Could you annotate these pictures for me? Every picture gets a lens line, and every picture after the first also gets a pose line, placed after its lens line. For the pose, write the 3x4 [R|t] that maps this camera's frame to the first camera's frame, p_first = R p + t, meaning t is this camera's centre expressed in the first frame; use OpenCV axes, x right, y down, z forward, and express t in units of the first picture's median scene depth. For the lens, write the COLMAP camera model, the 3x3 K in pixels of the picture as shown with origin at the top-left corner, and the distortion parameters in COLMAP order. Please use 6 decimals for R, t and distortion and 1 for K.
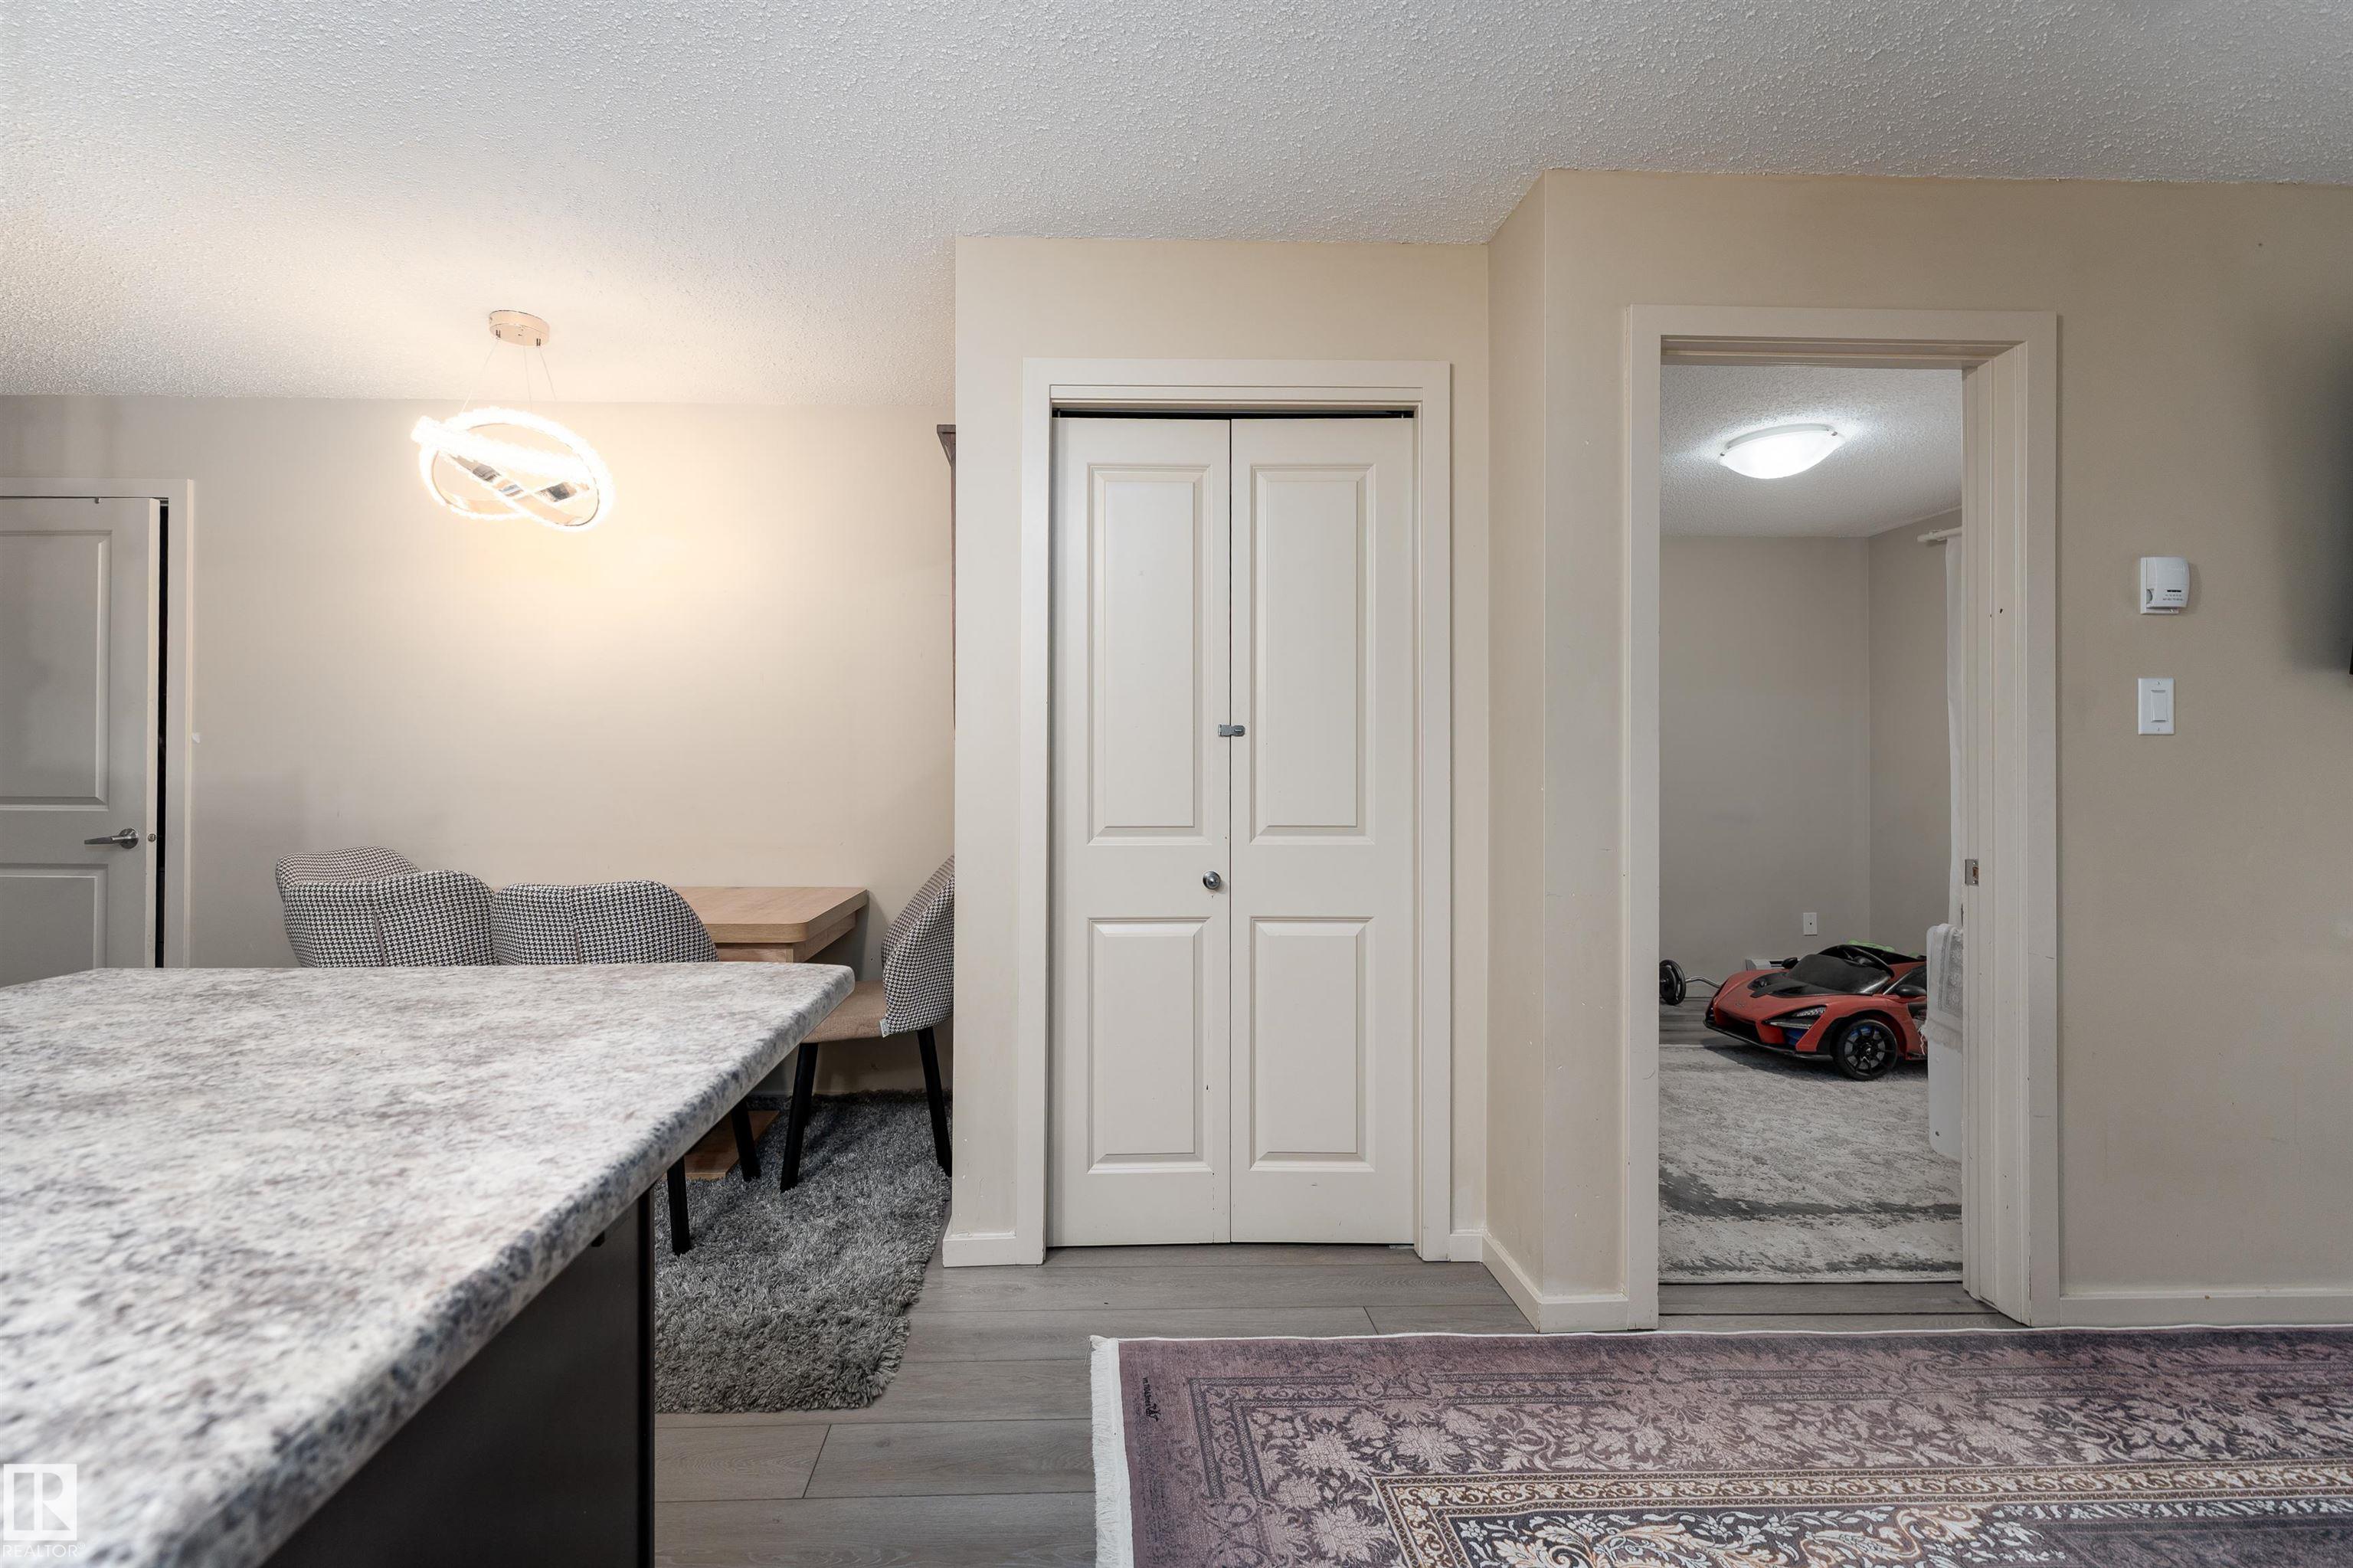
lens RADIAL K [[982.9, 0, 1104.6], [0, 982.9, 764.9], [0, 0, 1]] dist [0.003123, 0.000296]
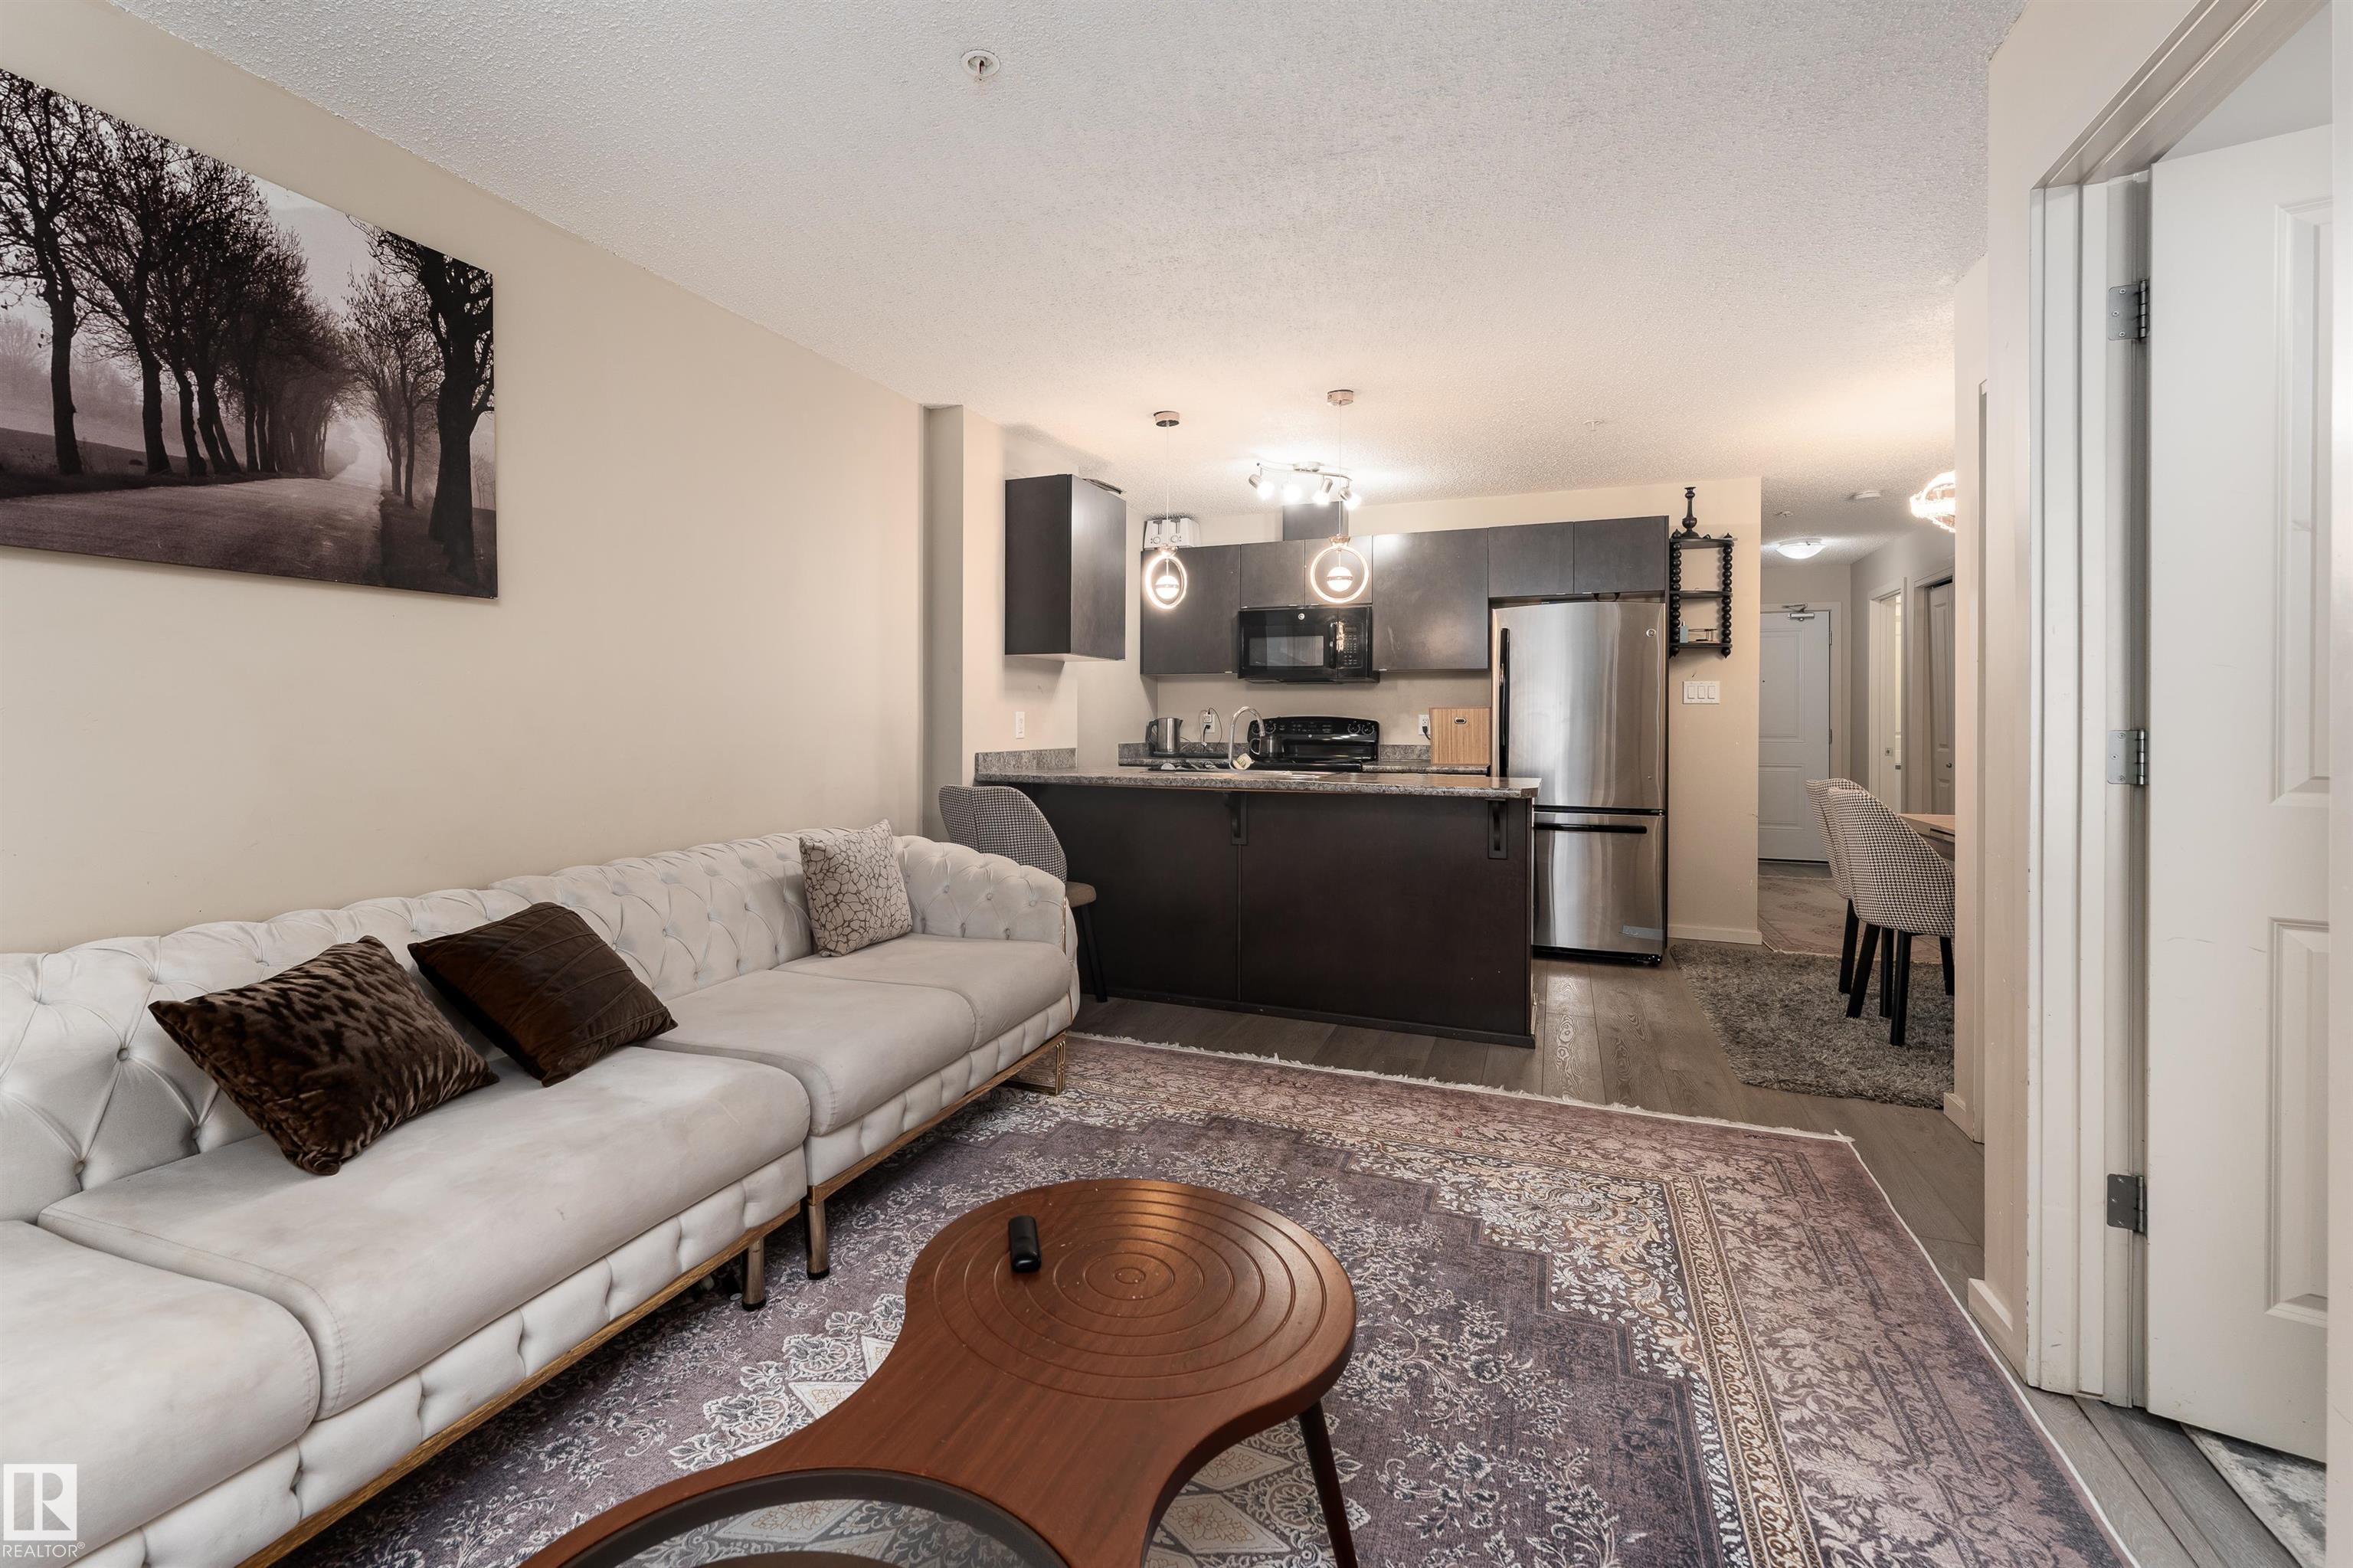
lens RADIAL K [[1014.7, 0, 1143.4], [0, 1014.7, 715.0], [0, 0, 1]] dist [0.001913, 0.000354]
pose [[-0.391812, -0.008152, -0.920009, 1.384999], [0.004520, 0.999932, -0.010785, 0.008876], [0.920034, -0.008384, -0.391748, 0.549118]]
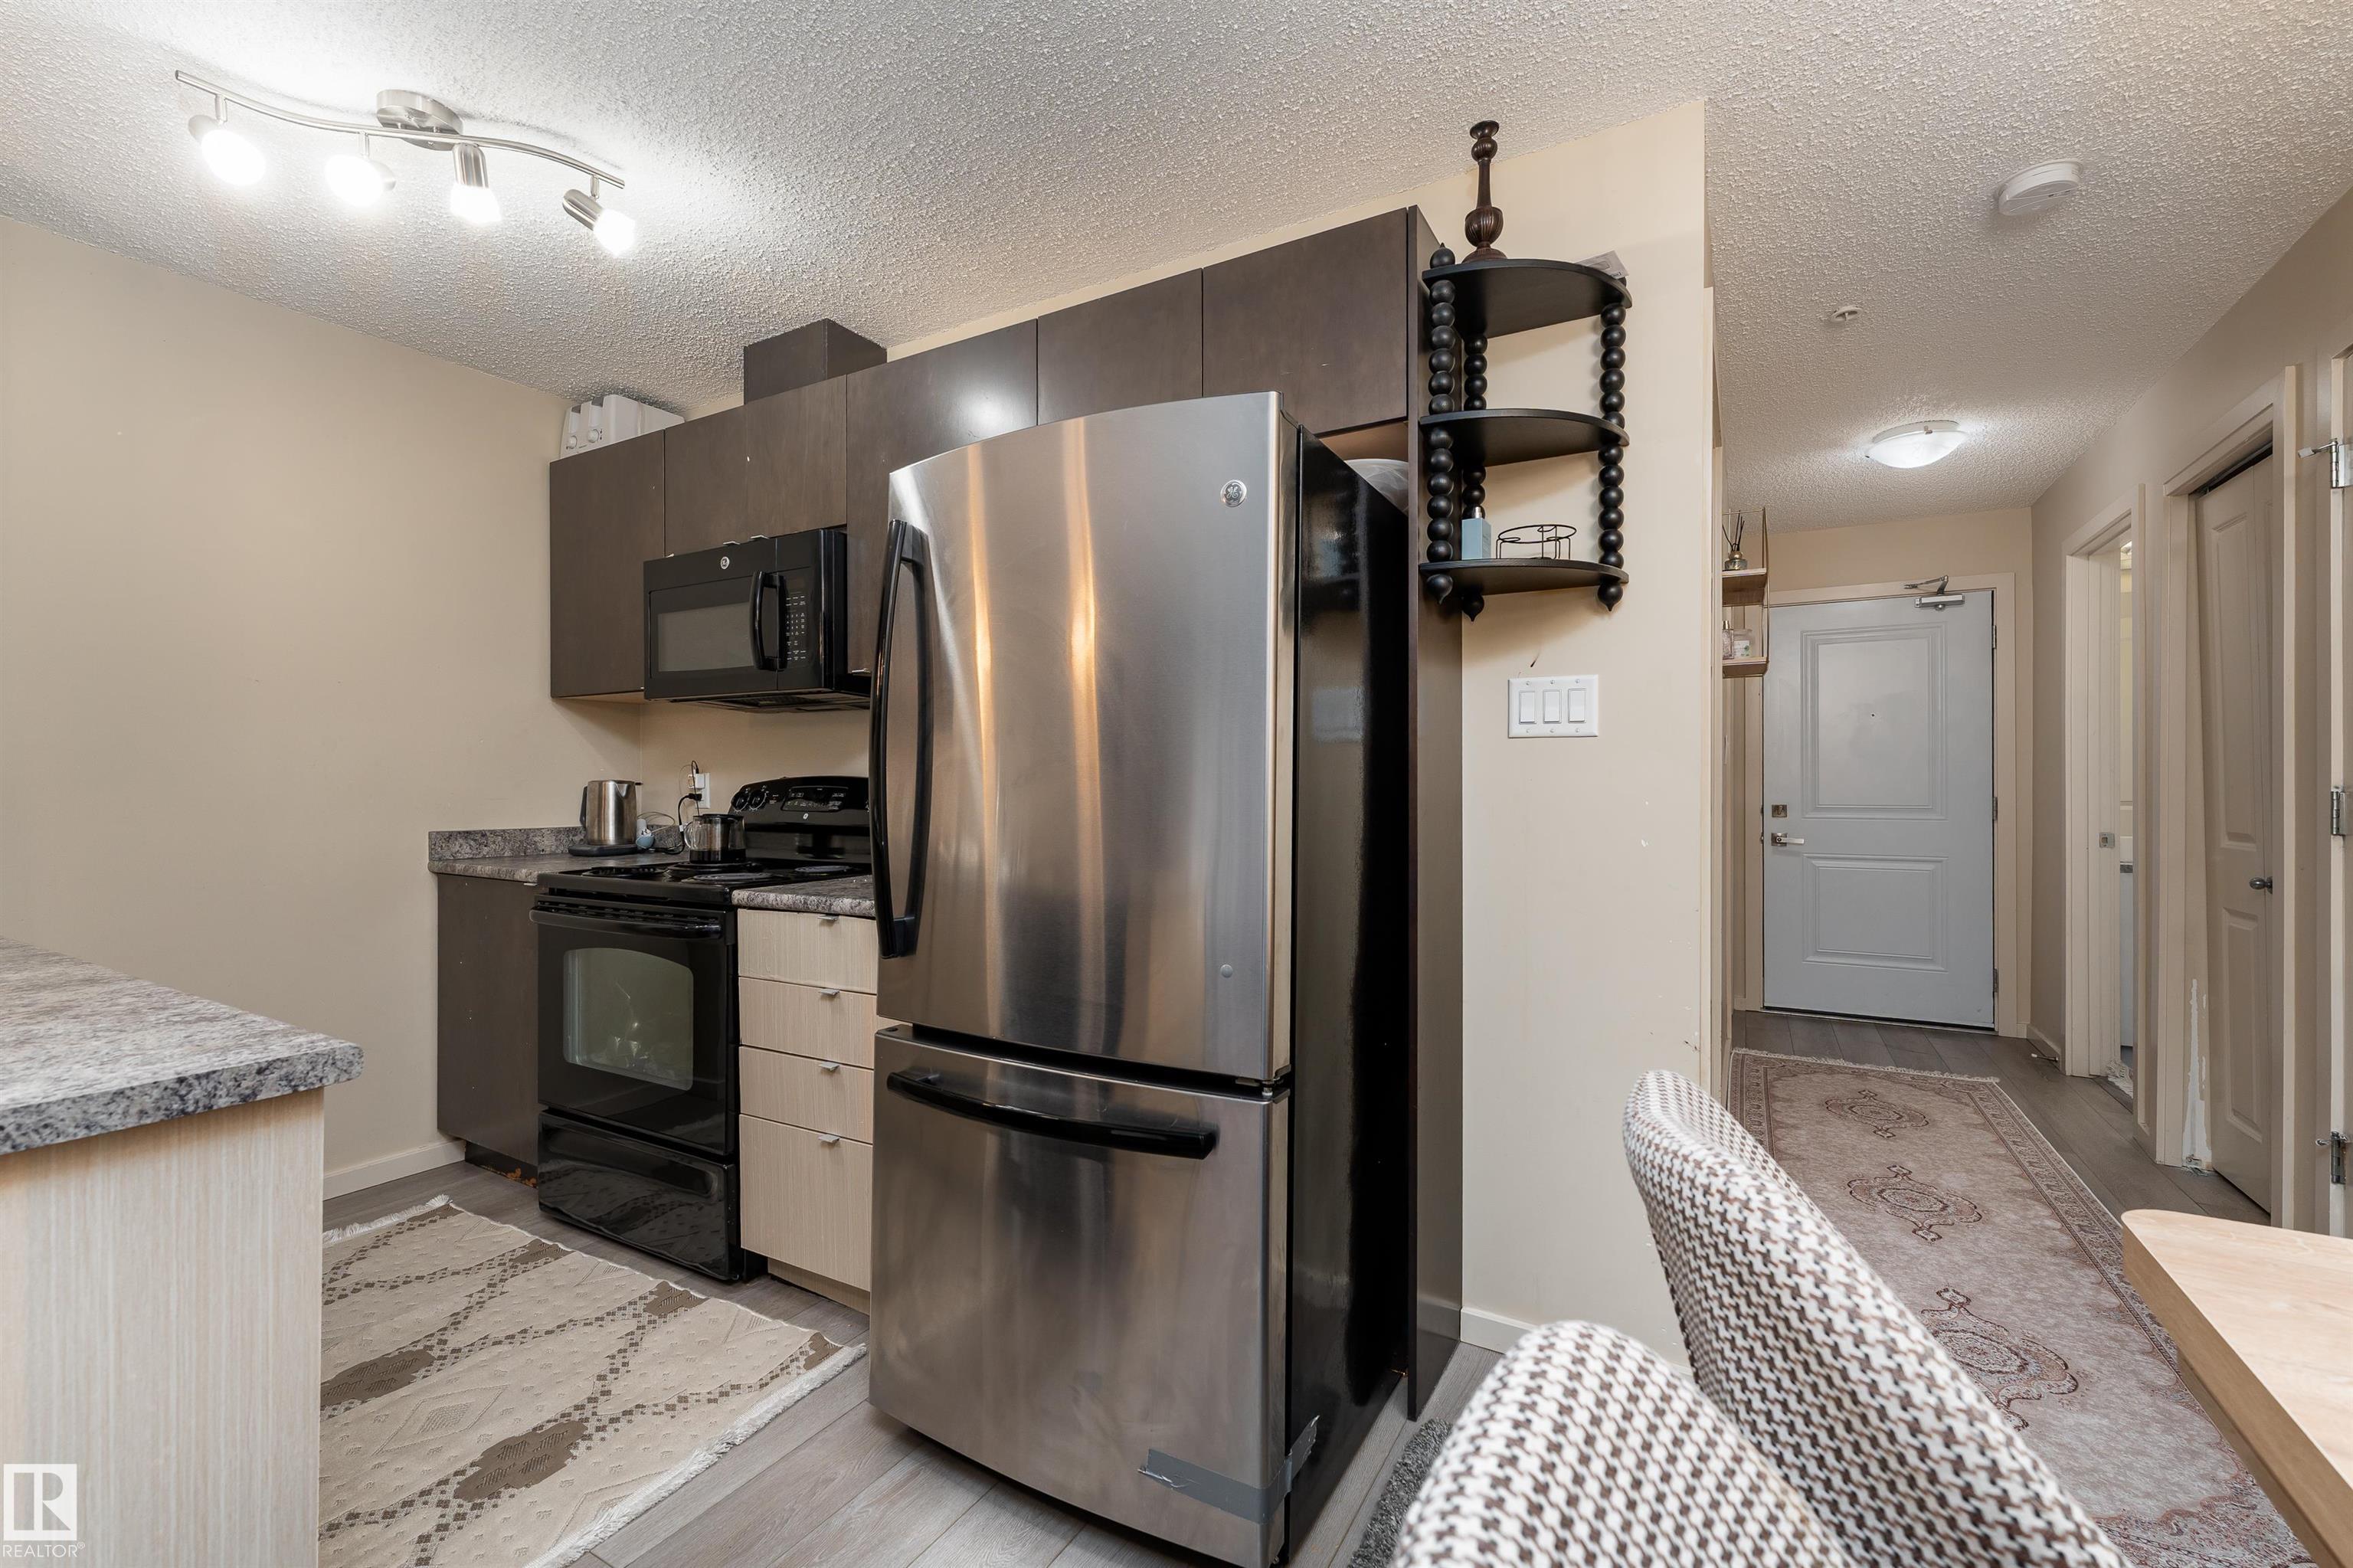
lens RADIAL K [[982.9, 0, 1184.9], [0, 982.9, 774.6], [0, 0, 1]] dist [0.003123, 0.000296]
pose [[-0.498752, -0.013779, -0.866635, -0.369962], [0.009517, 0.999726, -0.021373, 0.009221], [0.866693, -0.018908, -0.498484, 0.957131]]
